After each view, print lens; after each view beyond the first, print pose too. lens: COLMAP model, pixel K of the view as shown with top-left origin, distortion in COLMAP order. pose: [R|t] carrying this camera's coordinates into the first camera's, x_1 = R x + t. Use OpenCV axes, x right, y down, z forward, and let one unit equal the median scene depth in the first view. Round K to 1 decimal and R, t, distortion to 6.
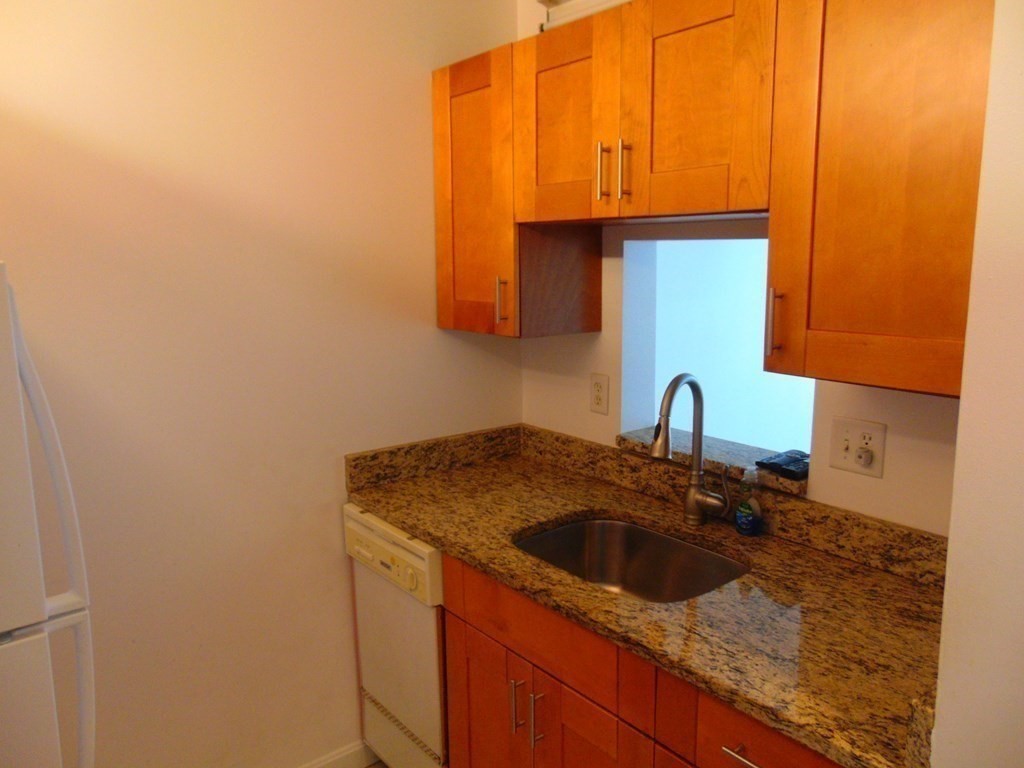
lens RADIAL K [[763.4, 0, 515.1], [0, 763.4, 384.3], [0, 0, 1]] dist [0.032857, 0.016934]
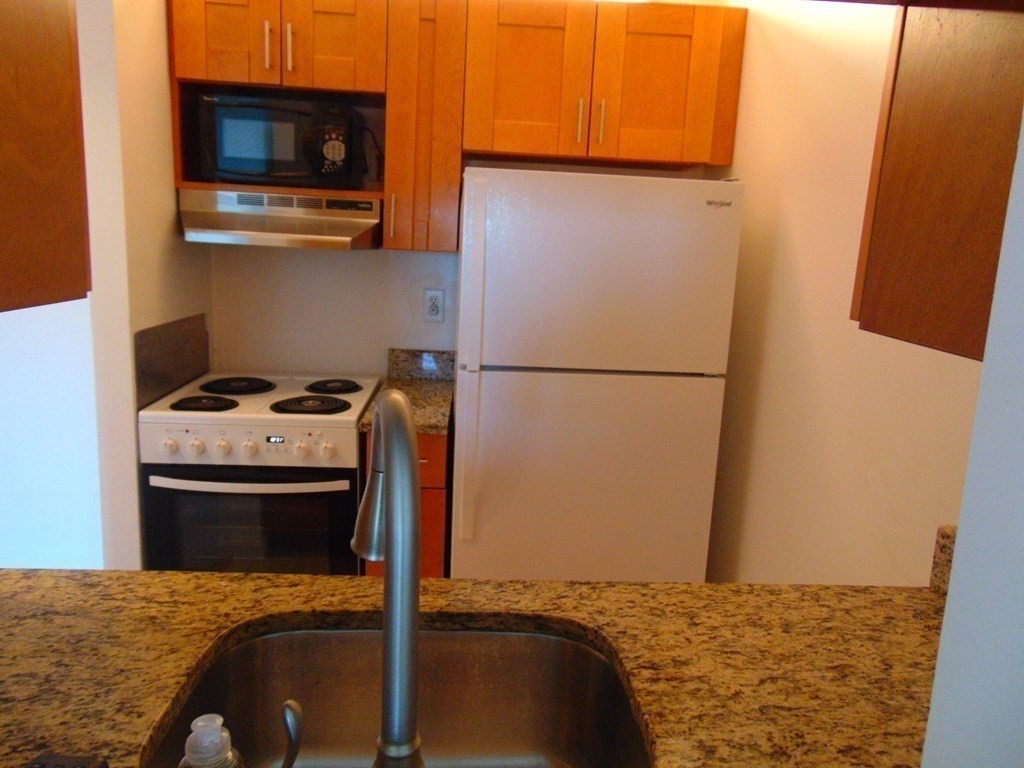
lens RADIAL K [[763.4, 0, 518.7], [0, 763.4, 383.3], [0, 0, 1]] dist [0.032857, 0.016934]
pose [[-0.588901, 0.132861, -0.797210, 0.531264], [-0.175793, 0.941722, 0.286804, -0.145373], [0.788855, 0.309044, -0.531225, 1.401805]]
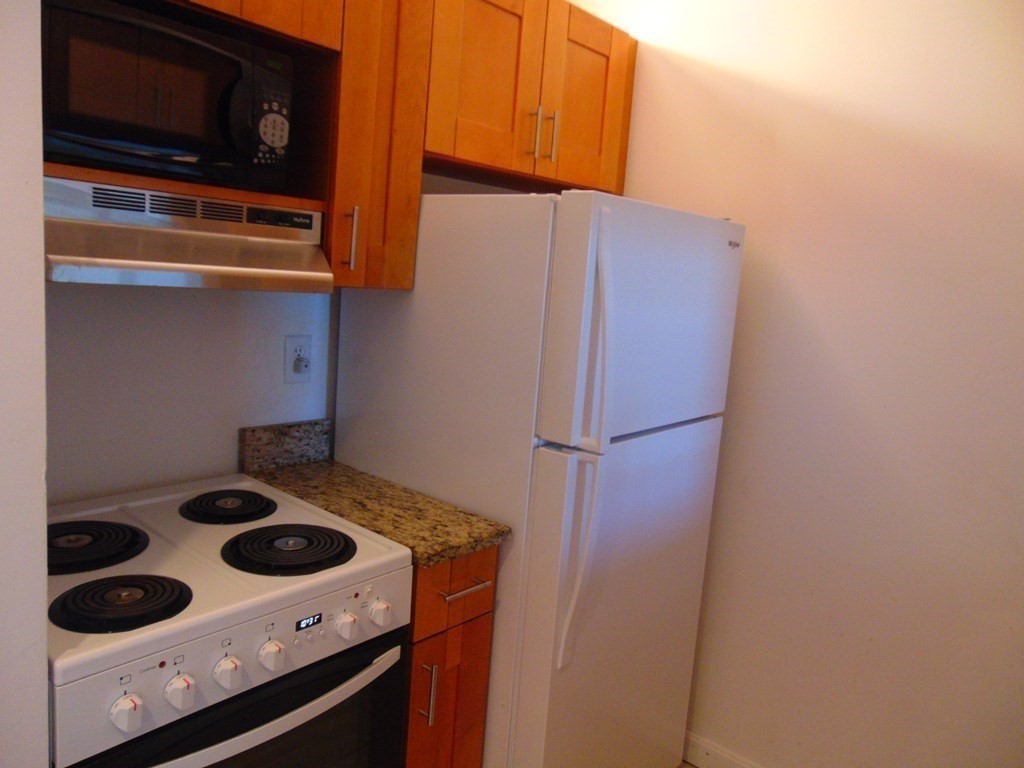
lens RADIAL K [[763.4, 0, 512.3], [0, 763.4, 384.3], [0, 0, 1]] dist [0.032857, 0.016934]
pose [[0.176925, 0.171359, -0.969192, 0.509691], [-0.237199, 0.963126, 0.126986, -0.066763], [0.955214, 0.207425, 0.211048, 0.913577]]
